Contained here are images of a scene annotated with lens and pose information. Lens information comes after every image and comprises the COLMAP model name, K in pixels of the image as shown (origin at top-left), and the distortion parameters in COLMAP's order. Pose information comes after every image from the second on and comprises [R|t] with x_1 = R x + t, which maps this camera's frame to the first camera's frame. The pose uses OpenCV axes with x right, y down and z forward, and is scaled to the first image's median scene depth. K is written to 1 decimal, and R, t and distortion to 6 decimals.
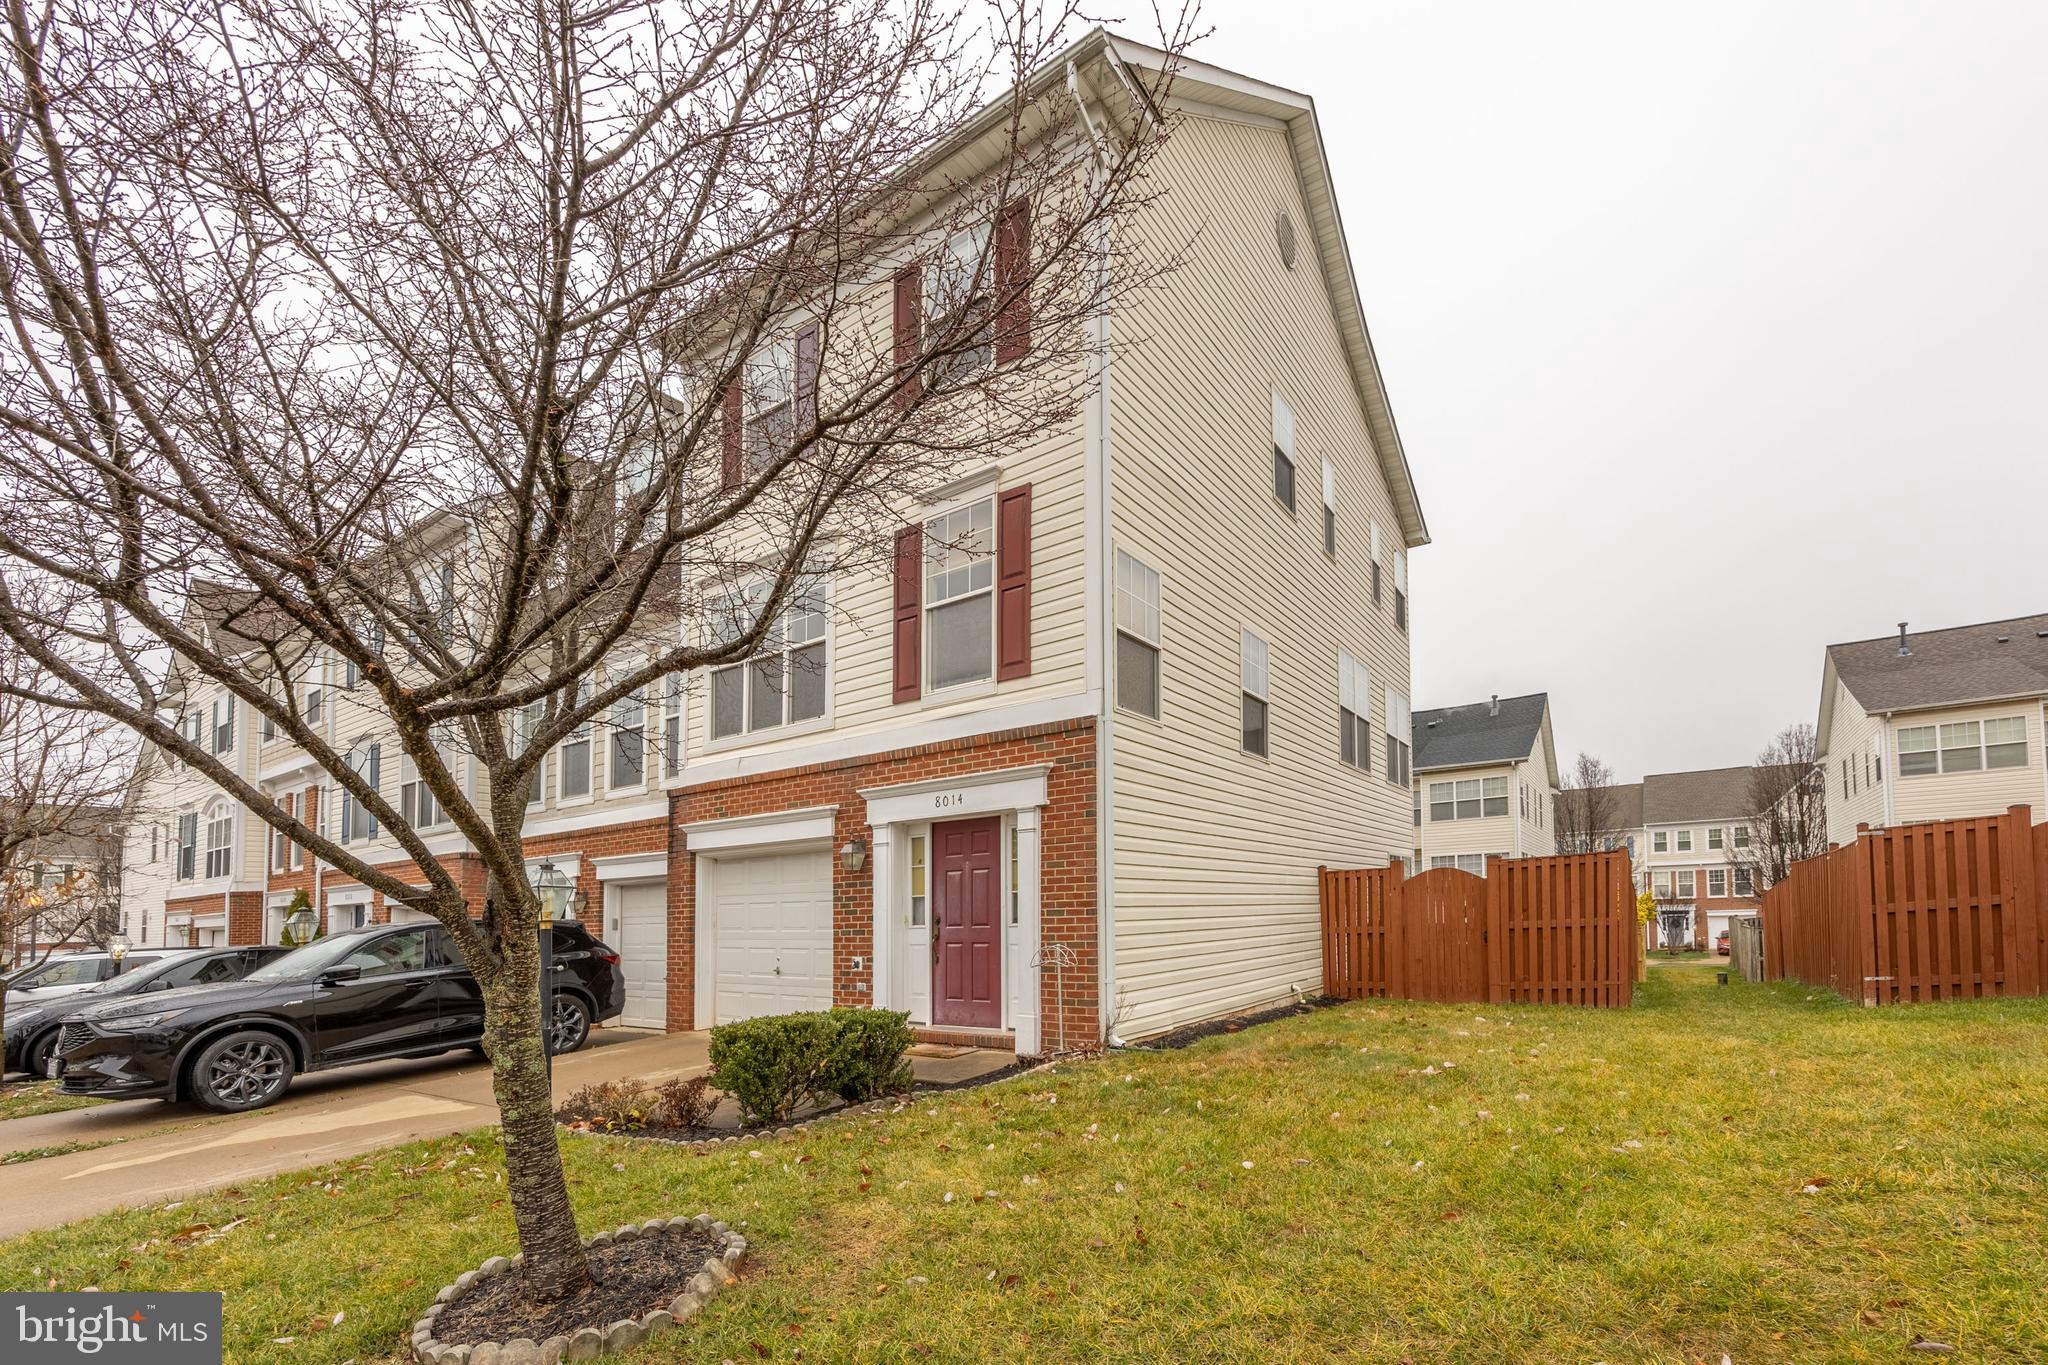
lens RADIAL K [[834.2, 0, 1064.7], [0, 834.2, 689.7], [0, 0, 1]] dist [-0.009194, 0.000009]
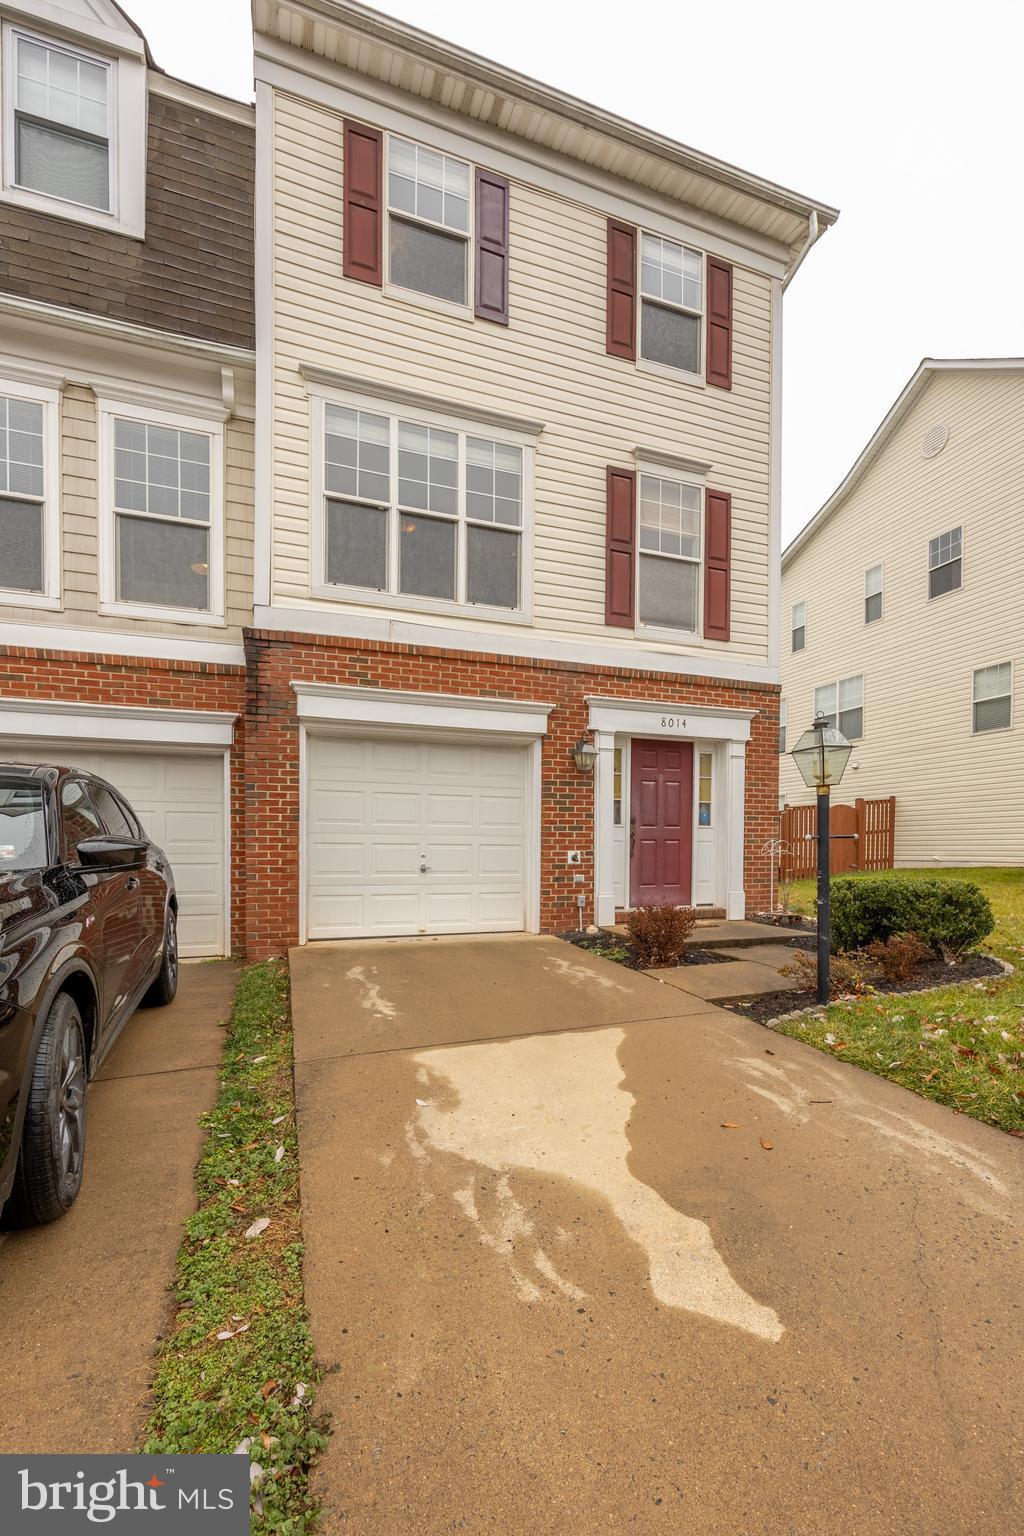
lens RADIAL K [[647.0, 0, 513.9], [0, 647.0, 738.3], [0, 0, 1]] dist [0.000277, -0.000042]
pose [[0.586133, 0.160041, 0.794251, -0.964441], [-0.224415, 0.974012, -0.030651, 0.224700], [-0.778515, -0.160276, 0.606816, 0.587314]]
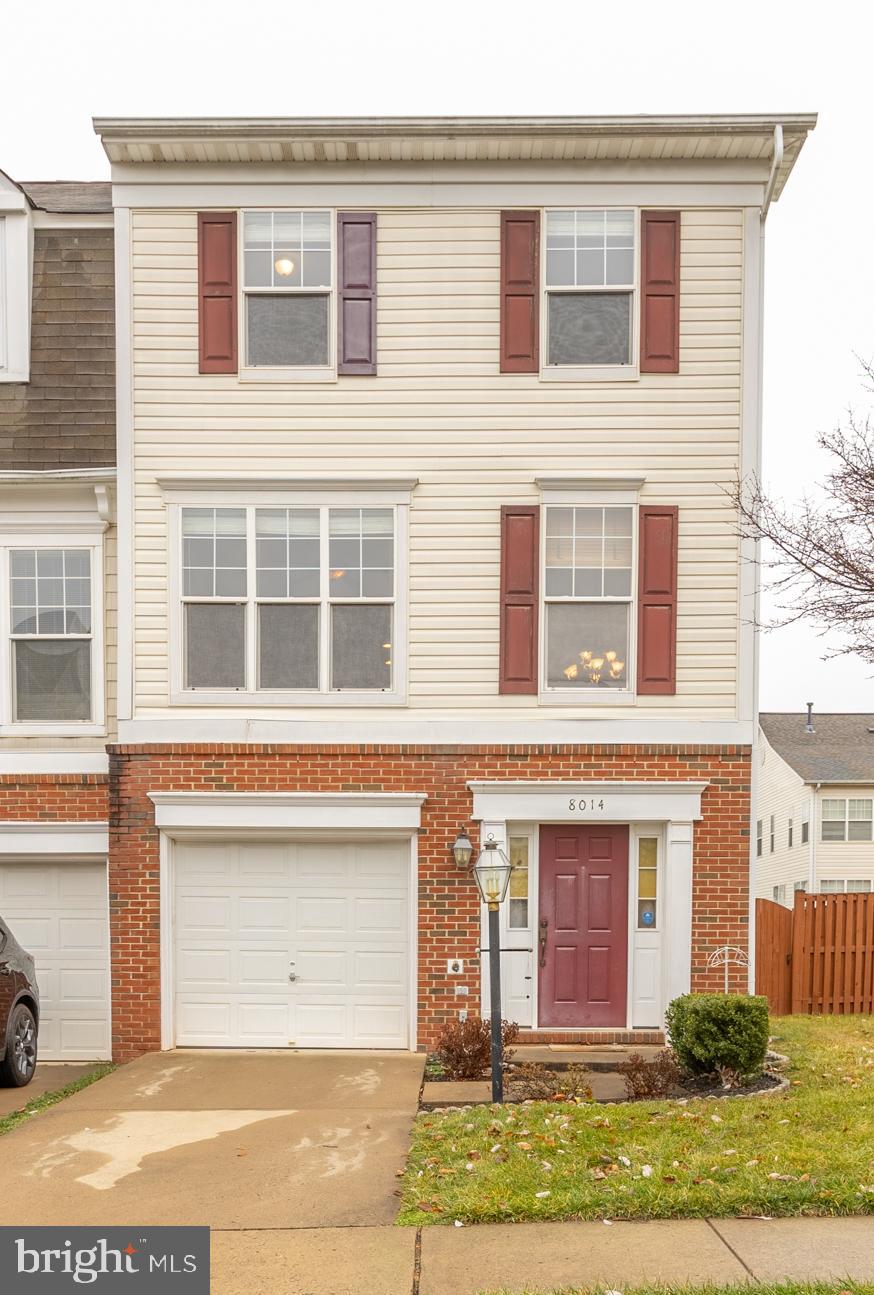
lens RADIAL K [[1138.0, 0, 434.9], [0, 1138.0, 687.7], [0, 0, 1]] dist [0.004191, -0.001229]
pose [[0.826734, 0.151477, 0.541817, -1.005063], [-0.169588, 0.985373, -0.016717, 0.046296], [-0.536425, -0.078065, 0.840330, -0.034970]]
